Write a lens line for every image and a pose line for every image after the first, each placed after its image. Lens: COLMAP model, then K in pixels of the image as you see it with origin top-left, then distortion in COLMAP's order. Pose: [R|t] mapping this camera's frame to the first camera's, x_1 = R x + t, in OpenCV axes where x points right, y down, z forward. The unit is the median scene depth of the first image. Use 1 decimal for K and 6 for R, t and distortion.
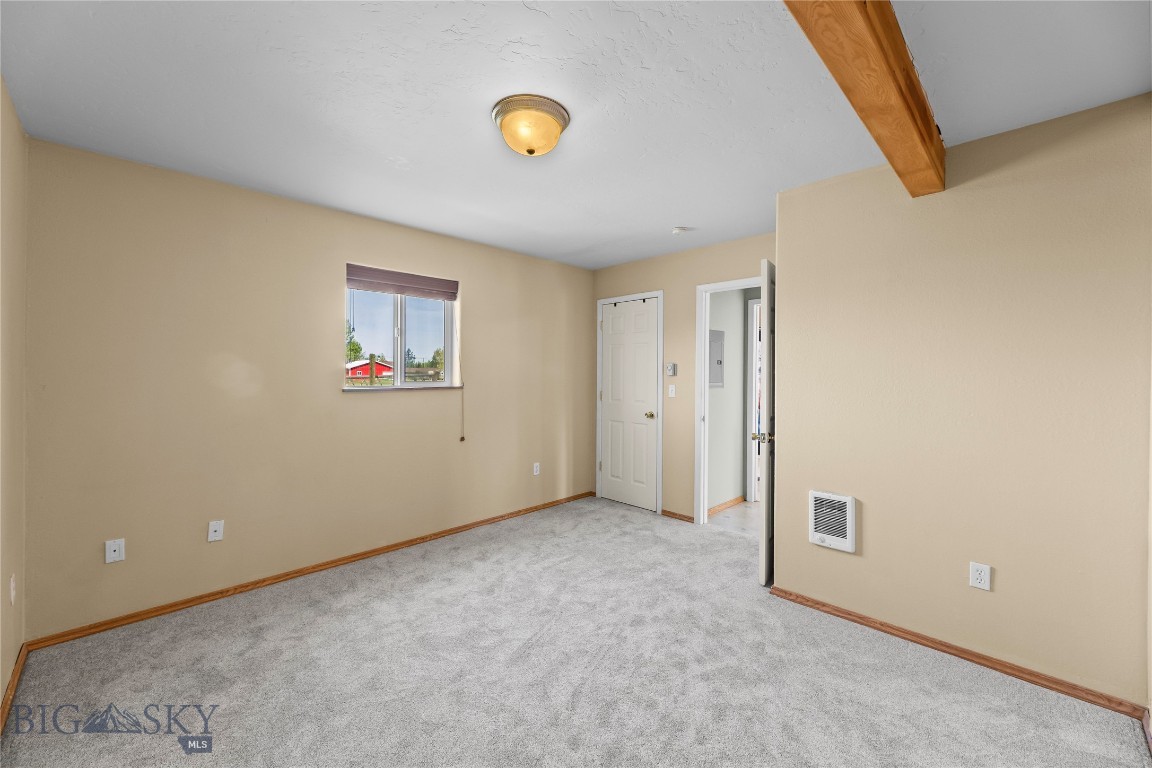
lens RADIAL K [[458.7, 0, 574.3], [0, 458.7, 378.1], [0, 0, 1]] dist [0.008335, -0.000088]
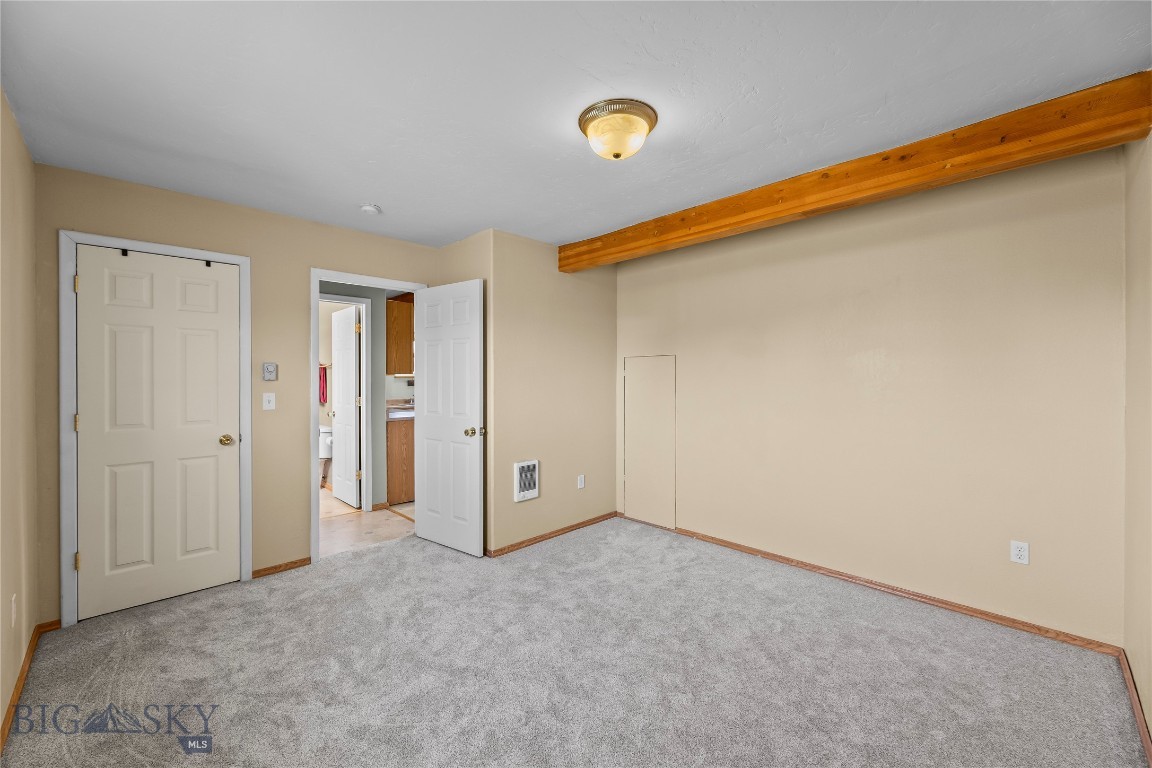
lens RADIAL K [[458.7, 0, 574.3], [0, 458.7, 378.1], [0, 0, 1]] dist [0.008335, -0.000088]
pose [[0.006961, -0.006512, 0.999955, -0.521415], [0.012628, 0.999900, 0.006424, -0.006990], [-0.999896, 0.012583, 0.007042, 0.515834]]
